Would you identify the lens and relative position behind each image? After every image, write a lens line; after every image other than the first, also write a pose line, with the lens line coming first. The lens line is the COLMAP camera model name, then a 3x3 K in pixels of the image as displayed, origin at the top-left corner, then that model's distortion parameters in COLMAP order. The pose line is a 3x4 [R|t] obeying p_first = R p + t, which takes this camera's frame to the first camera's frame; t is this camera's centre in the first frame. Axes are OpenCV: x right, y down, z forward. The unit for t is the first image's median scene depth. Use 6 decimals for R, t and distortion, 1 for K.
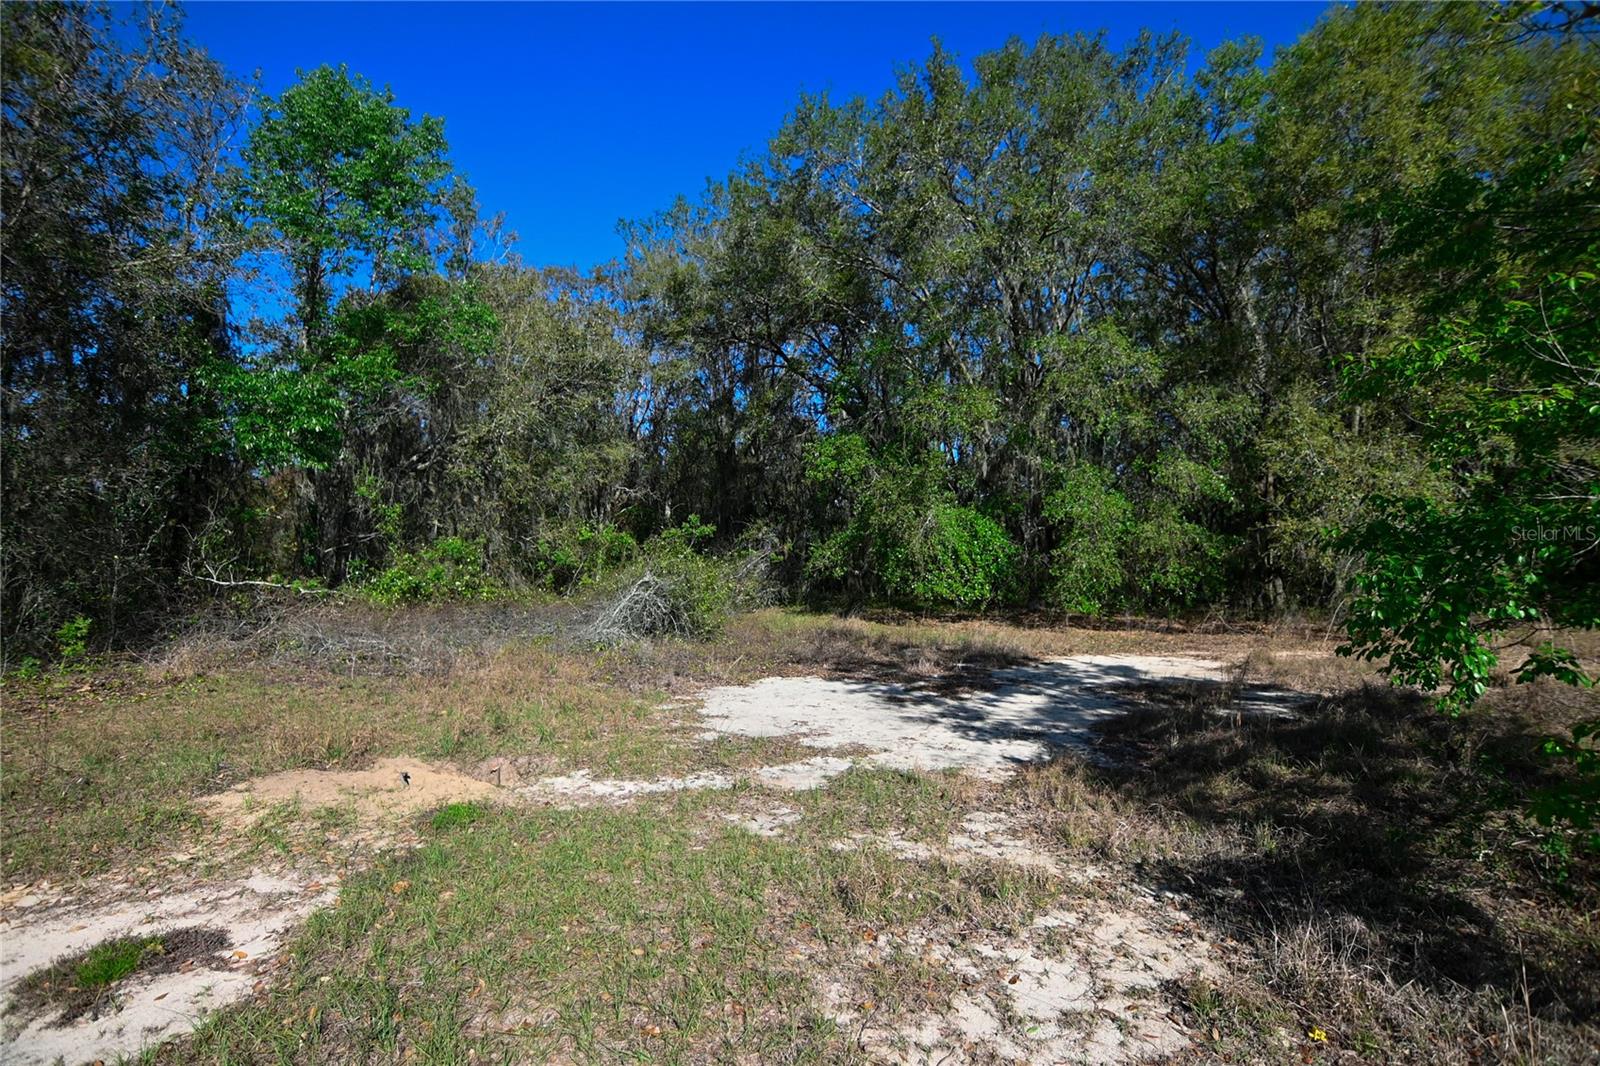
lens RADIAL K [[775.8, 0, 796.9], [0, 775.8, 535.5], [0, 0, 1]] dist [-0.001593, -0.000024]
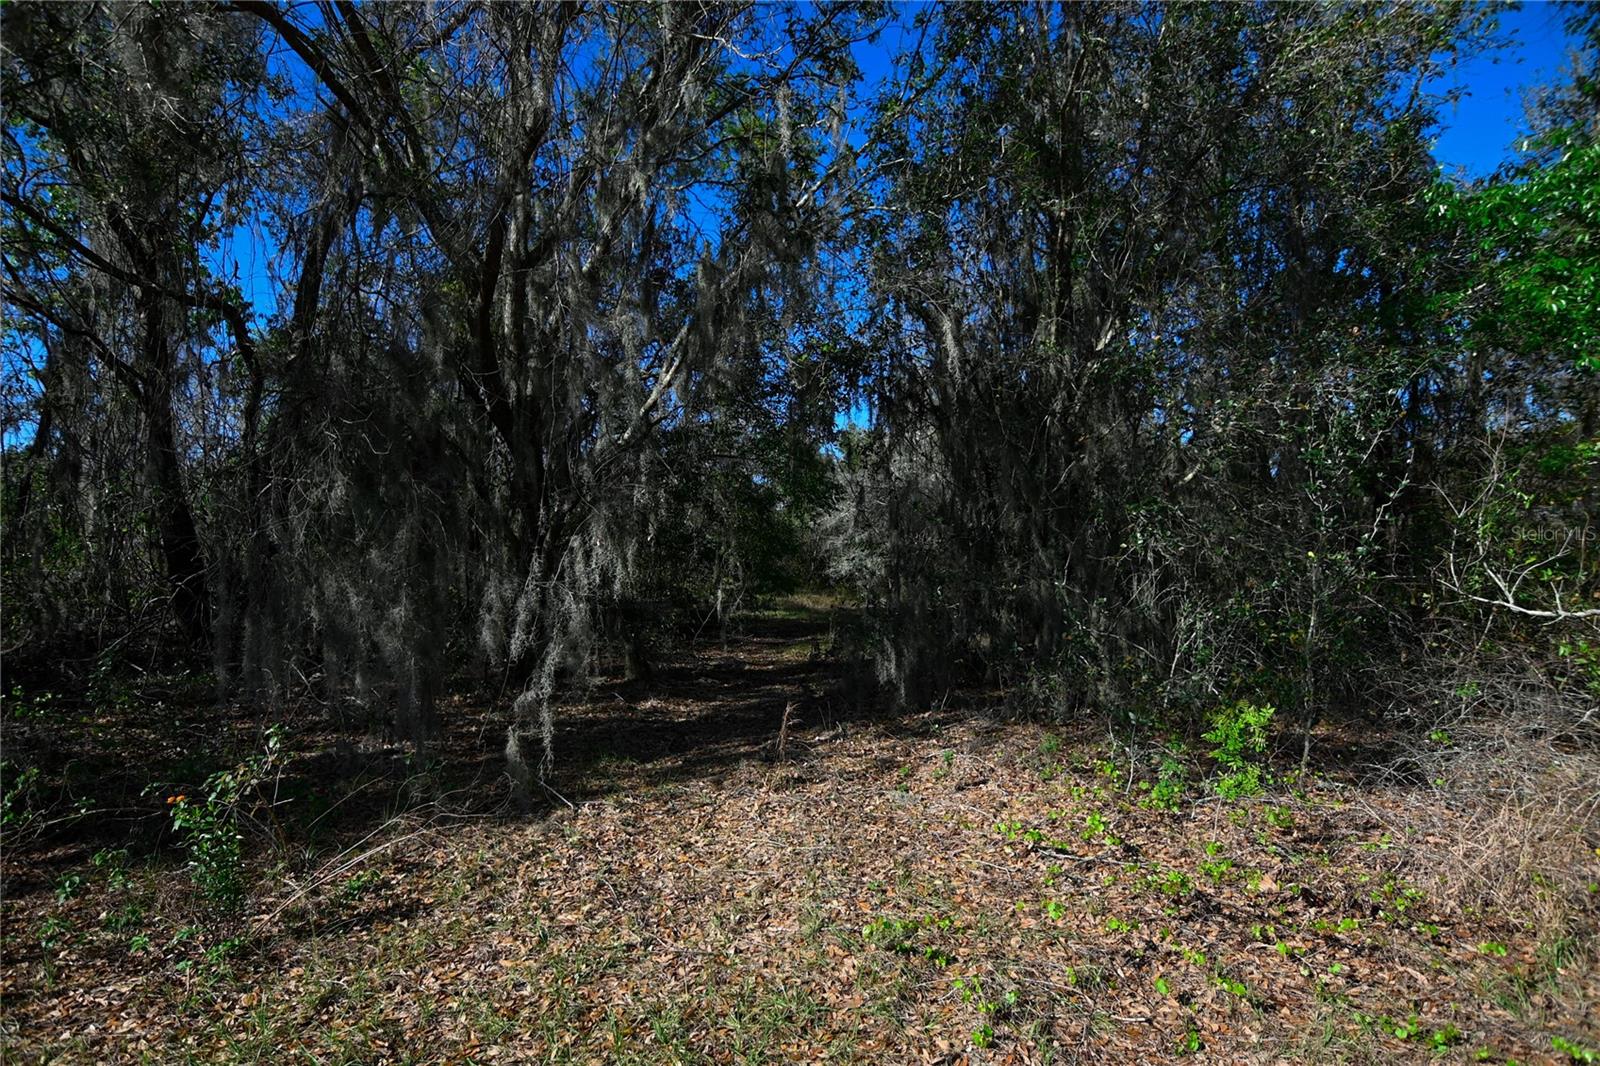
lens RADIAL K [[851.4, 0, 797.8], [0, 851.4, 536.7], [0, 0, 1]] dist [-0.021429, 0.004337]
pose [[0.310622, -0.015219, -0.950412, -0.472265], [0.038011, 0.999271, -0.003579, 0.006627], [0.949773, -0.035014, 0.310974, 0.525961]]
